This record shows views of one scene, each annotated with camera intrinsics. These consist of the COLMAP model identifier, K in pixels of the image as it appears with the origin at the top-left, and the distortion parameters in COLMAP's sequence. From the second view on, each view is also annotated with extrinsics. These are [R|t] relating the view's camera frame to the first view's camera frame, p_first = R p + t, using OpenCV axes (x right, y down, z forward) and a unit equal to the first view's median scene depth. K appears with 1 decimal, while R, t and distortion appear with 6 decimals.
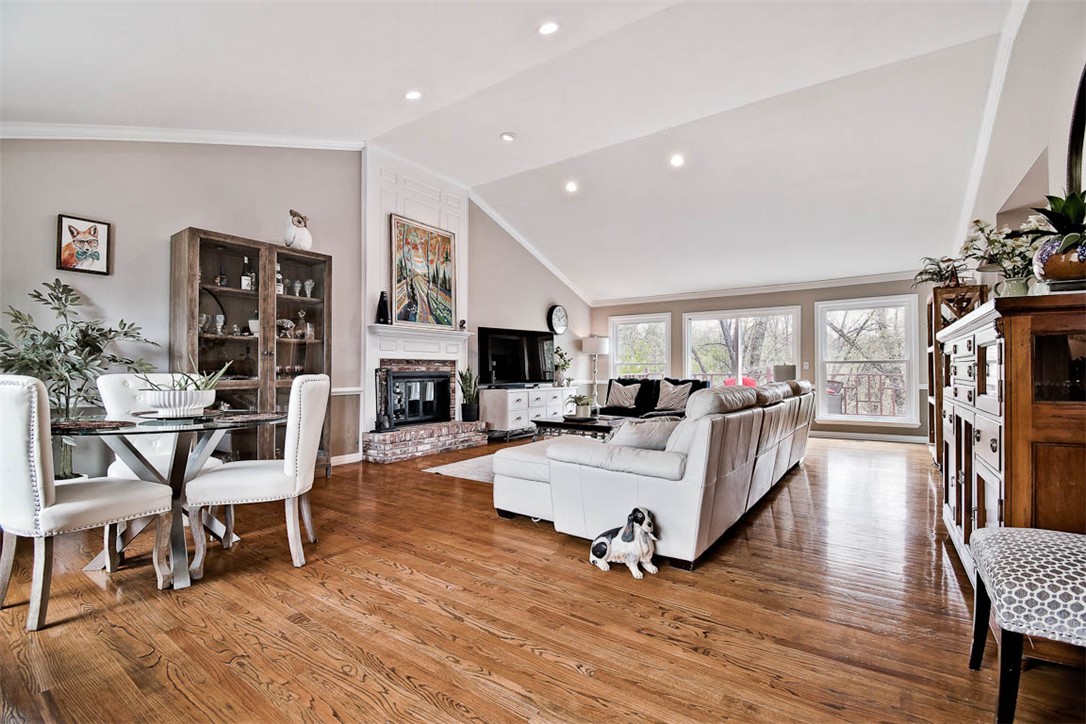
lens RADIAL K [[484.7, 0, 541.3], [0, 484.7, 361.5], [0, 0, 1]] dist [-0.005850, -0.008899]
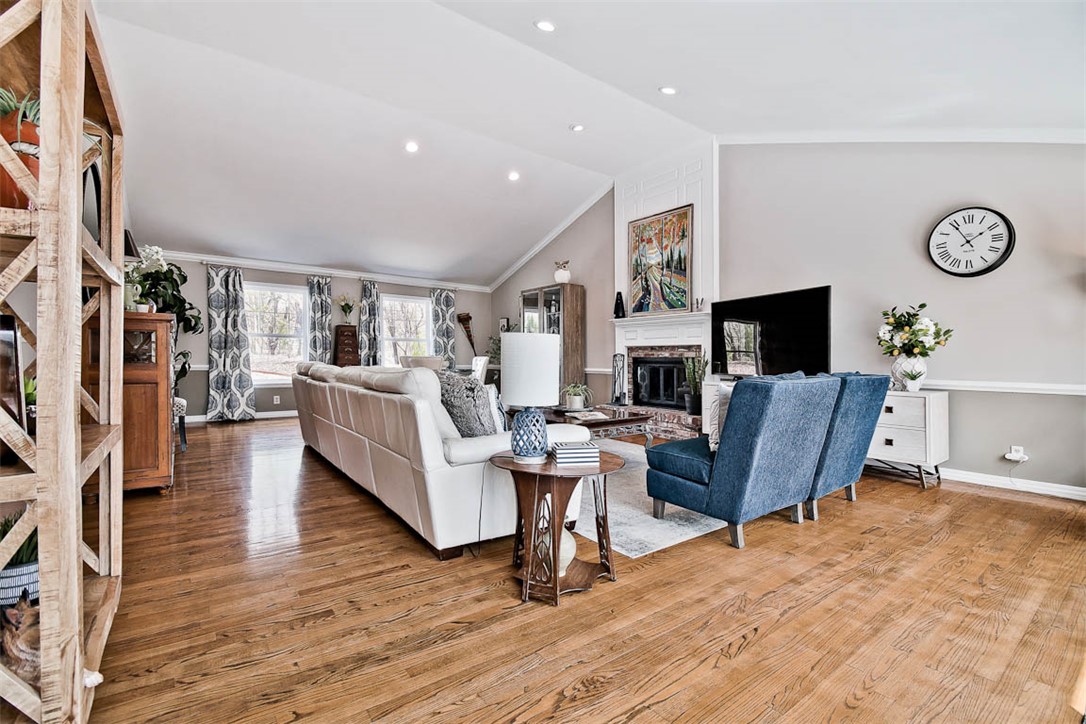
lens RADIAL K [[484.7, 0, 540.2], [0, 484.7, 358.8], [0, 0, 1]] dist [-0.005850, -0.008899]
pose [[-0.316095, 0.001442, -0.948726, 0.807551], [0.016271, 0.999860, -0.003901, 0.023927], [0.948588, -0.016670, -0.316074, 1.069814]]
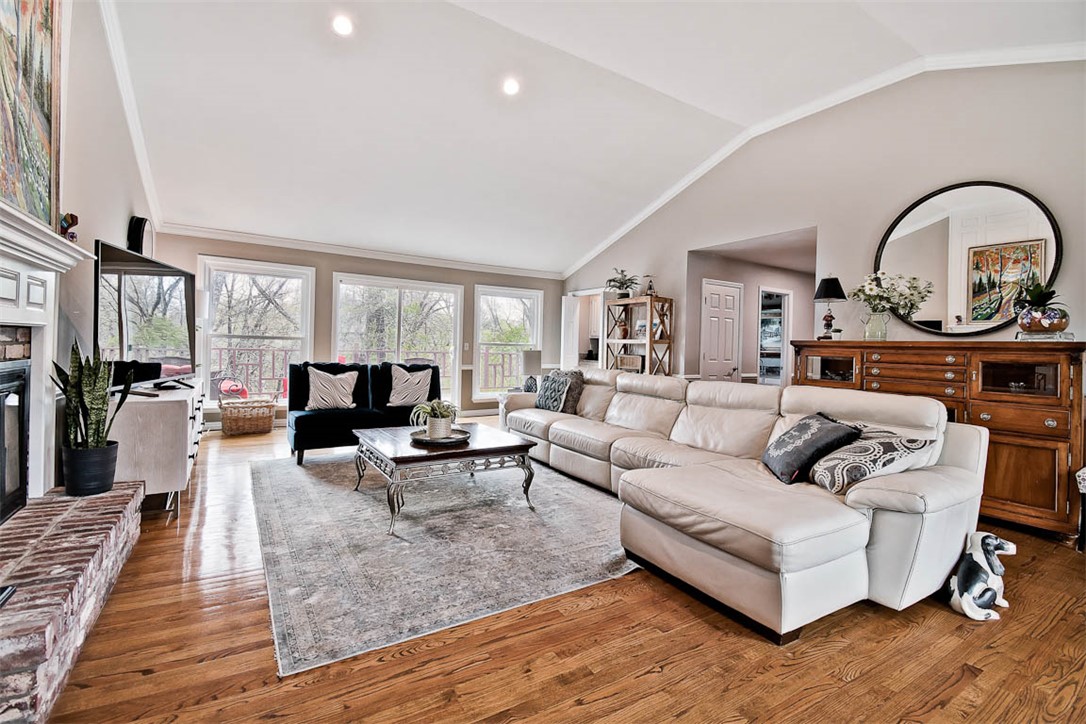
lens RADIAL K [[484.7, 0, 544.0], [0, 484.7, 355.7], [0, 0, 1]] dist [-0.005850, -0.008899]
pose [[0.379308, -0.003459, 0.925264, -0.378210], [-0.050915, 0.998400, 0.024605, -0.007975], [-0.923868, -0.056443, 0.378525, 0.569716]]
